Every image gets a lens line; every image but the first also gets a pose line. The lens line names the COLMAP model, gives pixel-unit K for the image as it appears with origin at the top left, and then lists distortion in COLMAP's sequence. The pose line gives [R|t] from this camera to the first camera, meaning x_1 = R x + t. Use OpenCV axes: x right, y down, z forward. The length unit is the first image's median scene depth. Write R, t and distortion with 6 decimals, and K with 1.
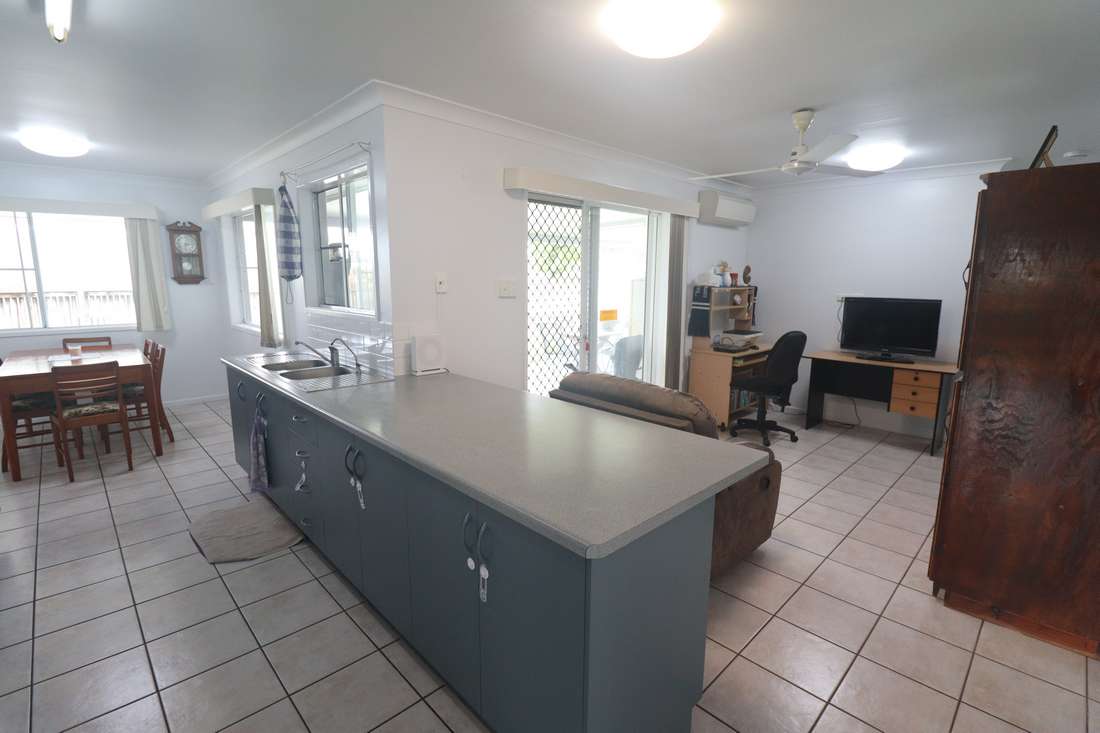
lens RADIAL K [[508.8, 0, 561.9], [0, 508.8, 362.9], [0, 0, 1]] dist [-0.002597, -0.011035]
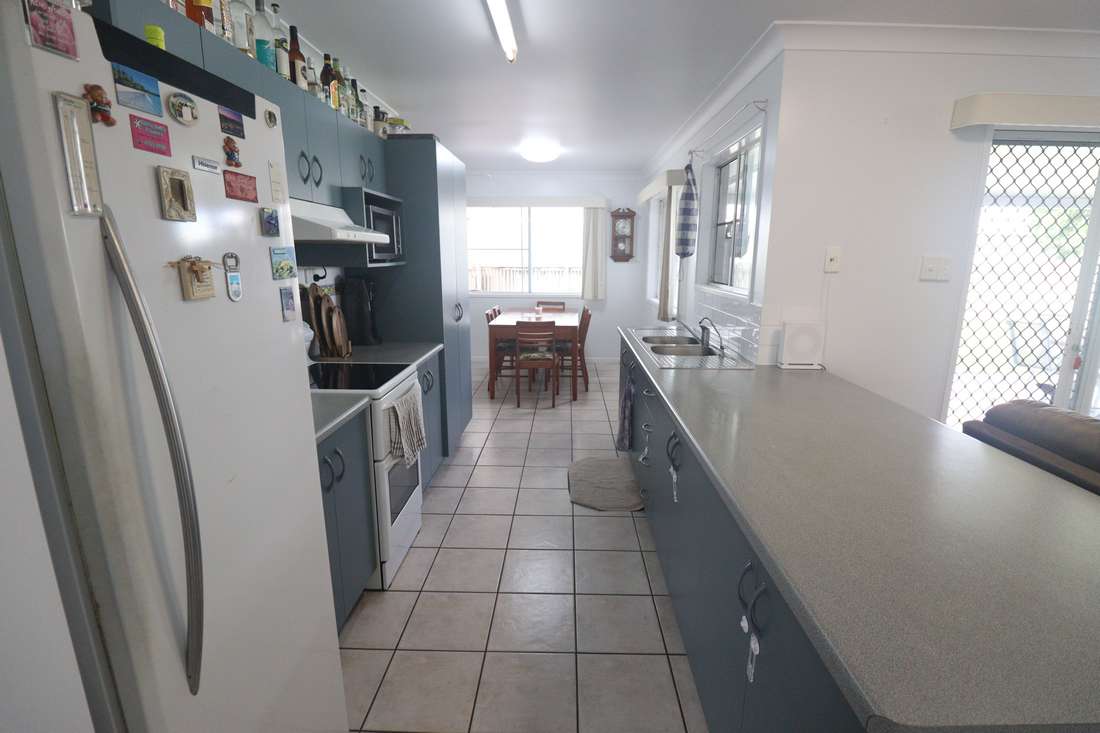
lens RADIAL K [[508.8, 0, 561.9], [0, 508.8, 362.9], [0, 0, 1]] dist [-0.002597, -0.011035]
pose [[0.698878, 0.143495, -0.700699, 0.042156], [-0.118051, 0.989374, 0.084869, -0.009997], [0.705432, 0.023405, 0.708391, 0.101202]]
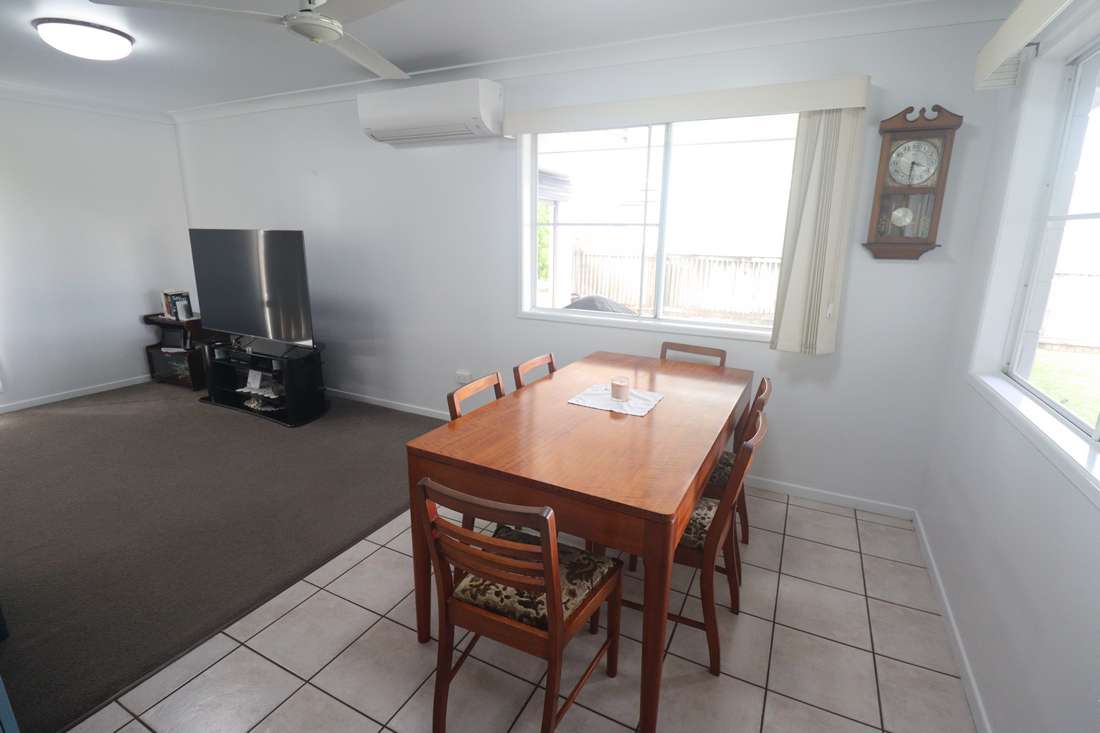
lens RADIAL K [[508.8, 0, 561.9], [0, 508.8, 362.9], [0, 0, 1]] dist [-0.002597, -0.011035]
pose [[0.318761, 0.227535, -0.920119, -0.581205], [-0.170319, 0.968708, 0.180546, -0.140888], [0.932407, 0.099163, 0.347540, 0.844216]]
